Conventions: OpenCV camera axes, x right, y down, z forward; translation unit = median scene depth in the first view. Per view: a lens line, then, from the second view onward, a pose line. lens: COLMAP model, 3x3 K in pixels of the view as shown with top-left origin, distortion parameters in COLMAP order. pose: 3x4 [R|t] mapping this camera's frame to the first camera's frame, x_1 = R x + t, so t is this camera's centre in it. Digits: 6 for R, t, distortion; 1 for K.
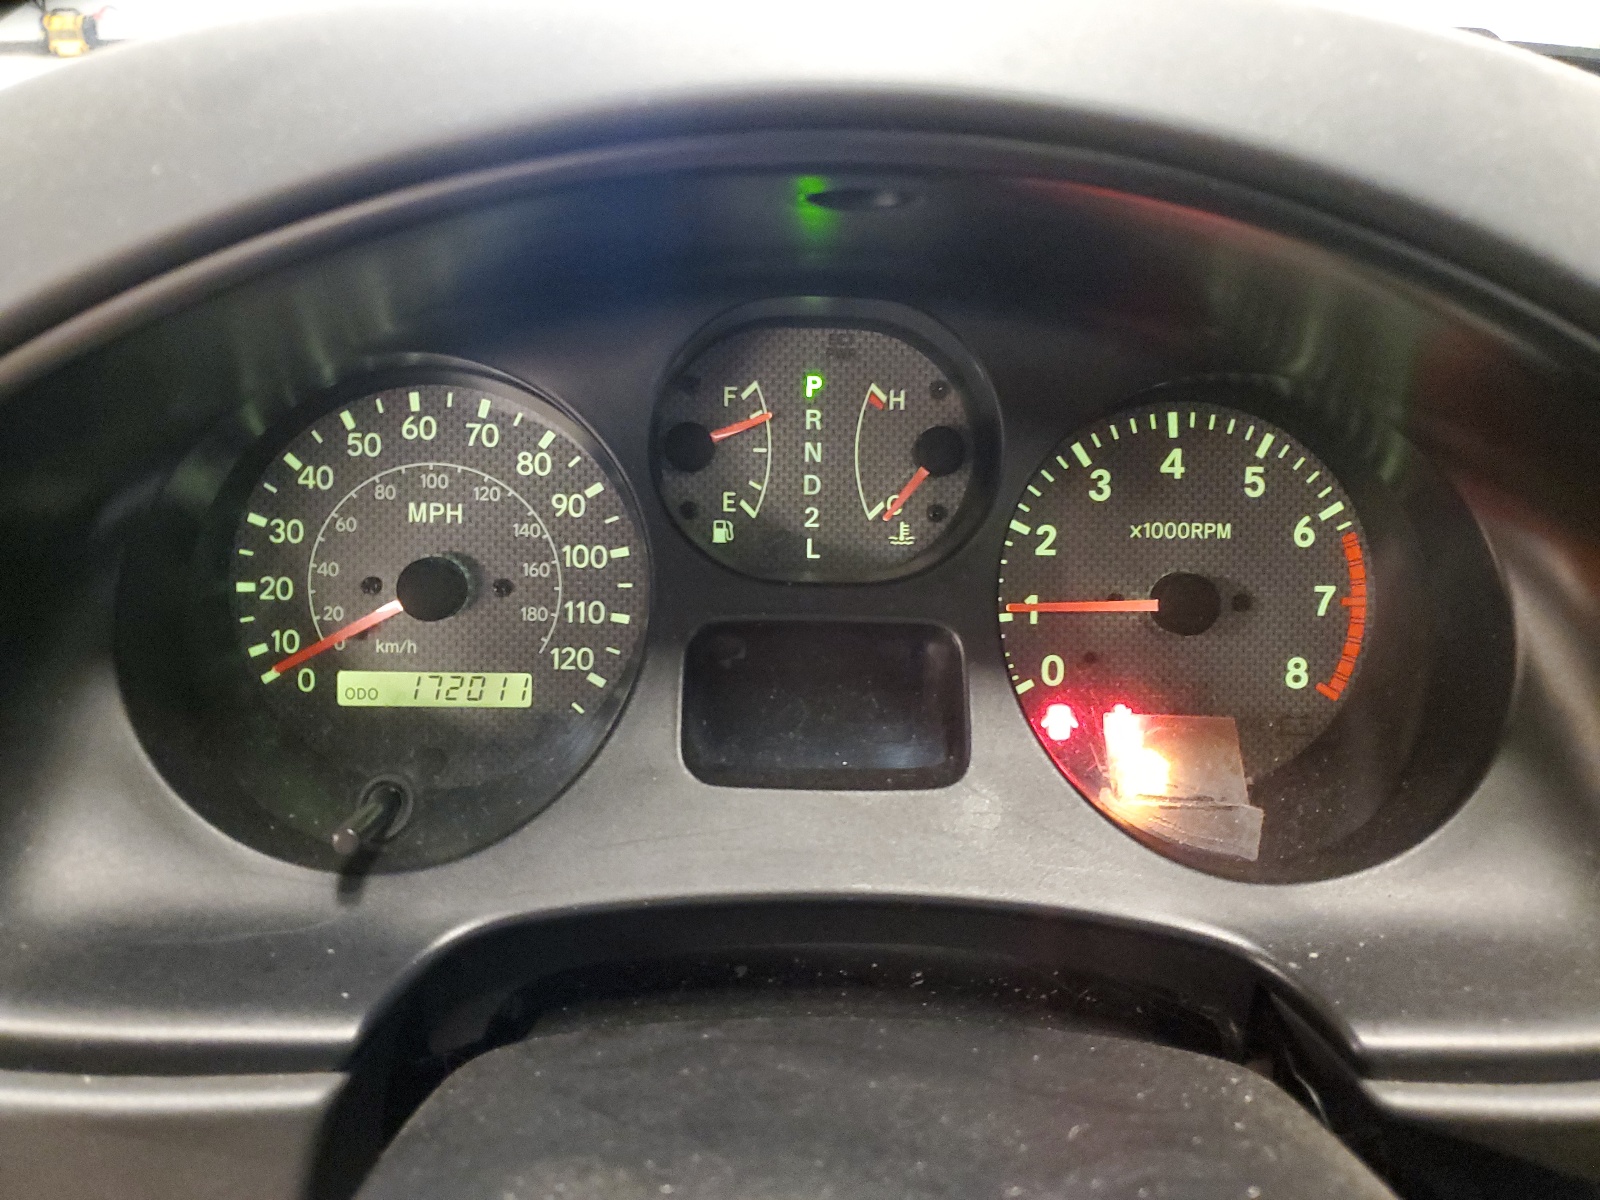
lens RADIAL K [[1333.5, 0, 800.6], [0, 1333.5, 601.5], [0, 0, 1]] dist [-0.007864, -0.001110]
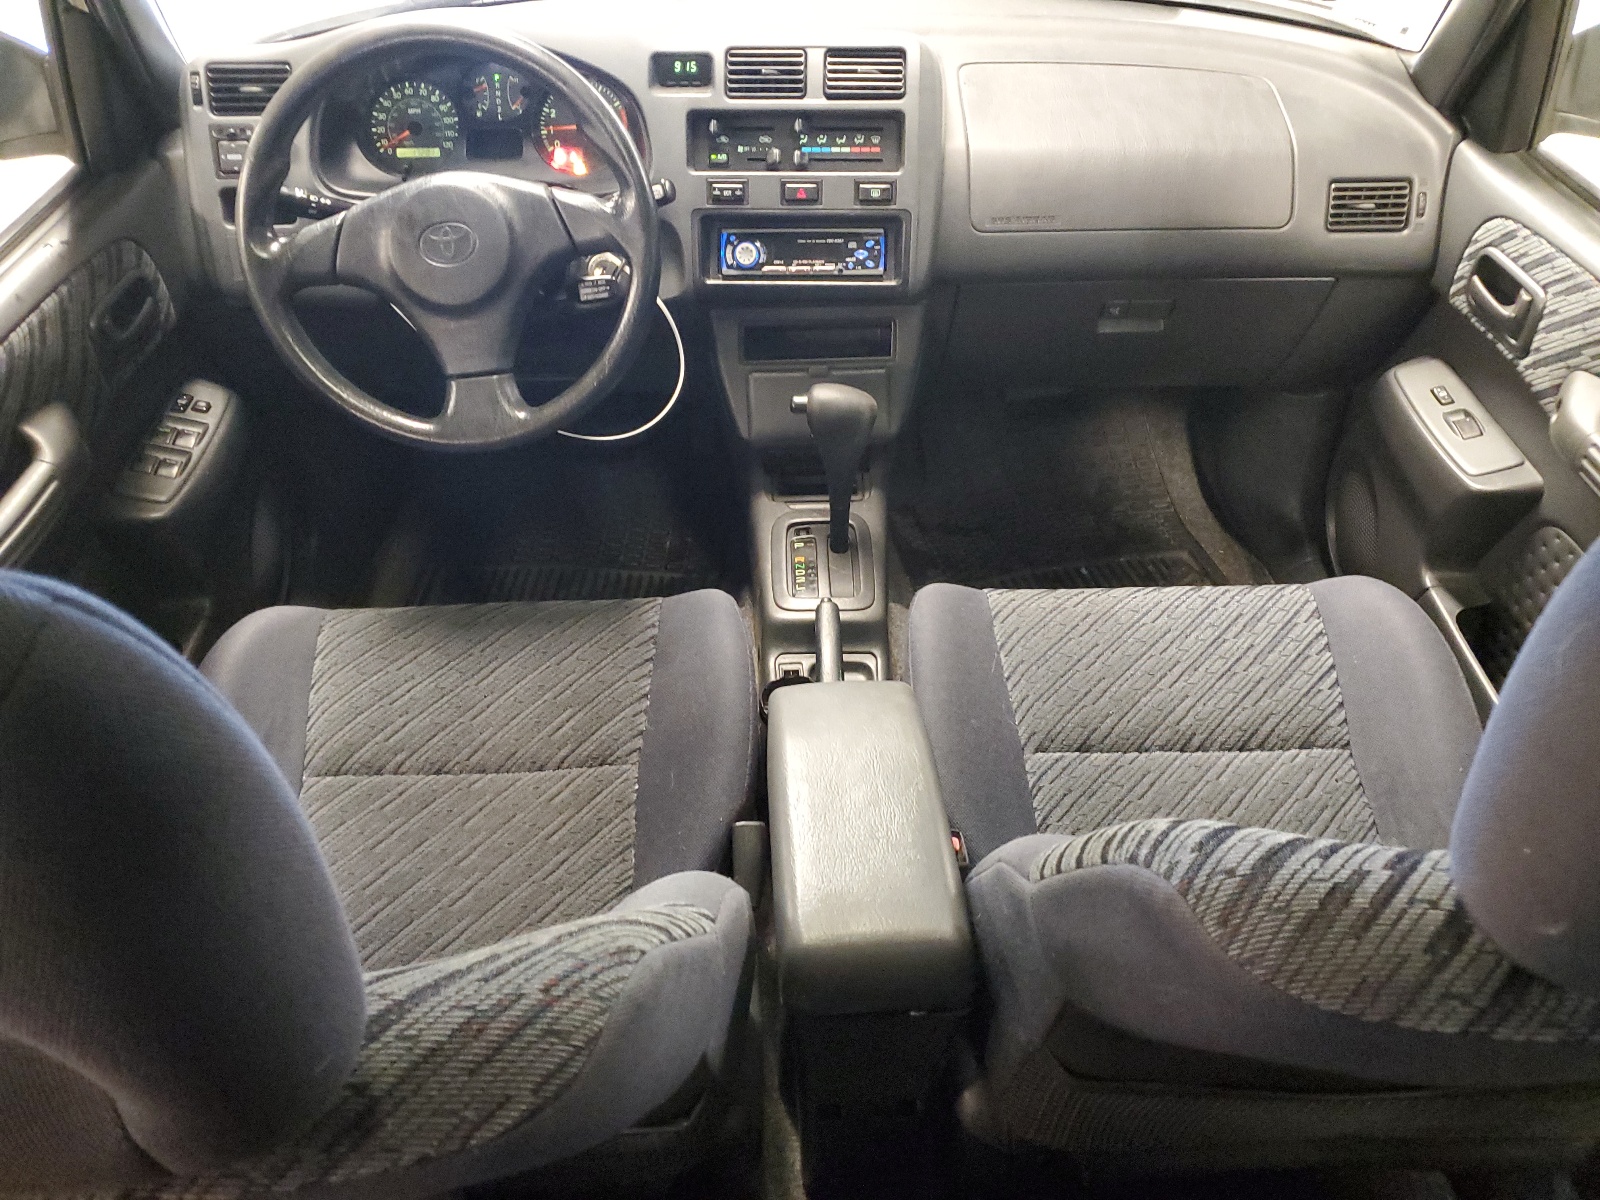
lens RADIAL K [[1333.5, 0, 798.2], [0, 1333.5, 599.3], [0, 0, 1]] dist [-0.007864, -0.001110]
pose [[0.999050, -0.017681, -0.039834, 1.155118], [0.027590, 0.964123, 0.264017, 0.367450], [0.033737, -0.264865, 0.963695, -3.674439]]
